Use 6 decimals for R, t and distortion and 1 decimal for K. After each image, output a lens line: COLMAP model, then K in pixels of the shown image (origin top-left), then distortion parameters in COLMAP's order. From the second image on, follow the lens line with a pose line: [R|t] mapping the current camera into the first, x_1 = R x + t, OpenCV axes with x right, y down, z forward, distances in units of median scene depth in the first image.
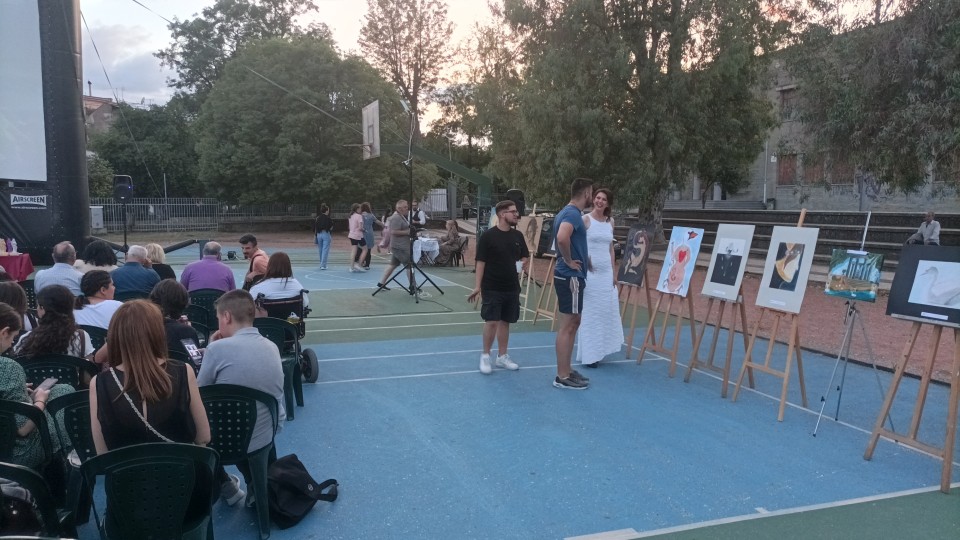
lens RADIAL K [[717.5, 0, 482.4], [0, 717.5, 271.7], [0, 0, 1]] dist [0.042677, -0.022626]
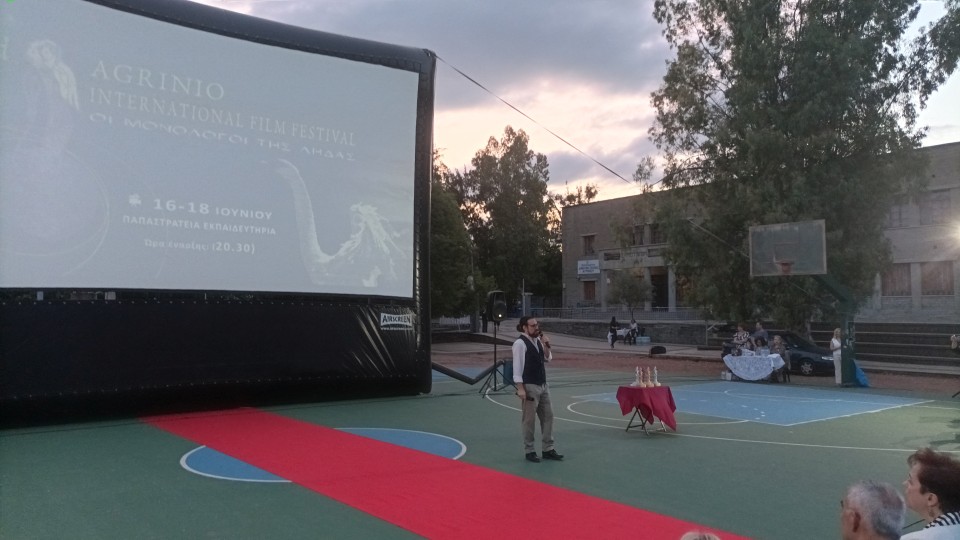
lens RADIAL K [[717.5, 0, 470.6], [0, 717.5, 271.7], [0, 0, 1]] dist [0.042677, -0.022626]
pose [[0.953756, 0.012651, 0.300316, -0.430295], [0.032509, 0.988912, -0.144902, -0.014455], [-0.298819, 0.147964, 0.942769, 0.076531]]
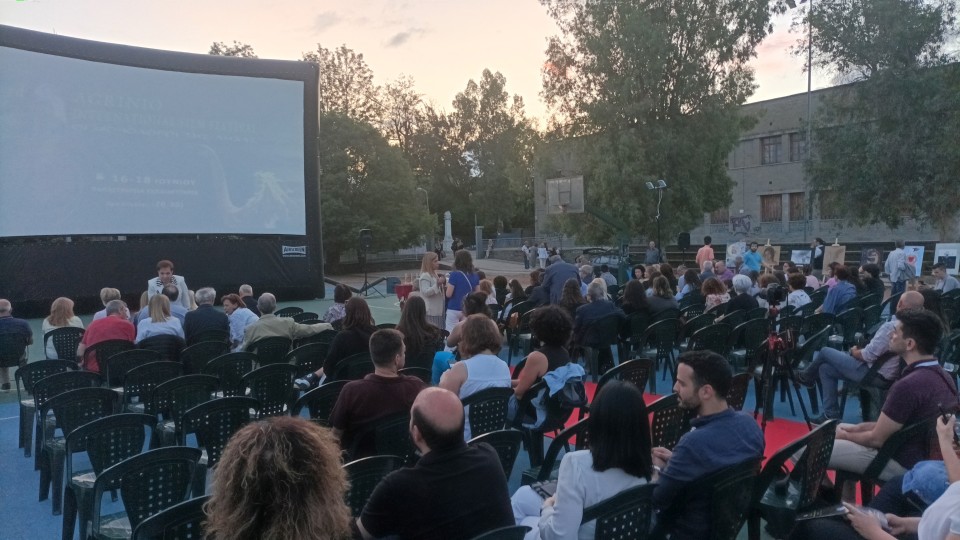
lens RADIAL K [[717.5, 0, 490.3], [0, 717.5, 270.6], [0, 0, 1]] dist [0.042677, -0.022626]
pose [[0.956508, -0.037929, 0.289231, -0.354571], [0.055594, 0.997040, -0.053105, 0.013258], [-0.286361, 0.066875, 0.955785, -0.168774]]
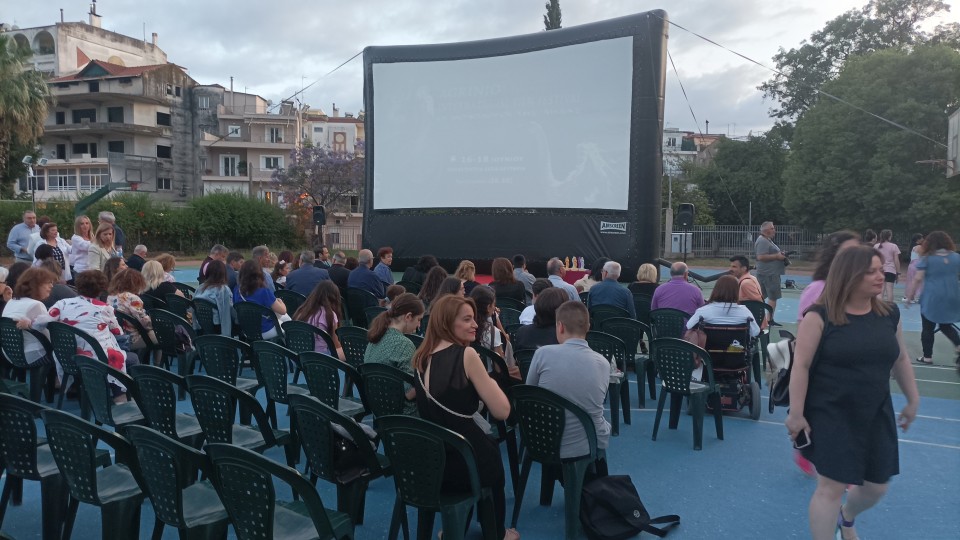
lens RADIAL K [[717.5, 0, 480.7], [0, 717.5, 270.4], [0, 0, 1]] dist [0.042677, -0.022626]
pose [[0.692971, 0.048773, -0.719314, 0.037878], [-0.078713, 0.996863, -0.008238, -0.000157], [0.716656, 0.062328, 0.694637, 0.020518]]
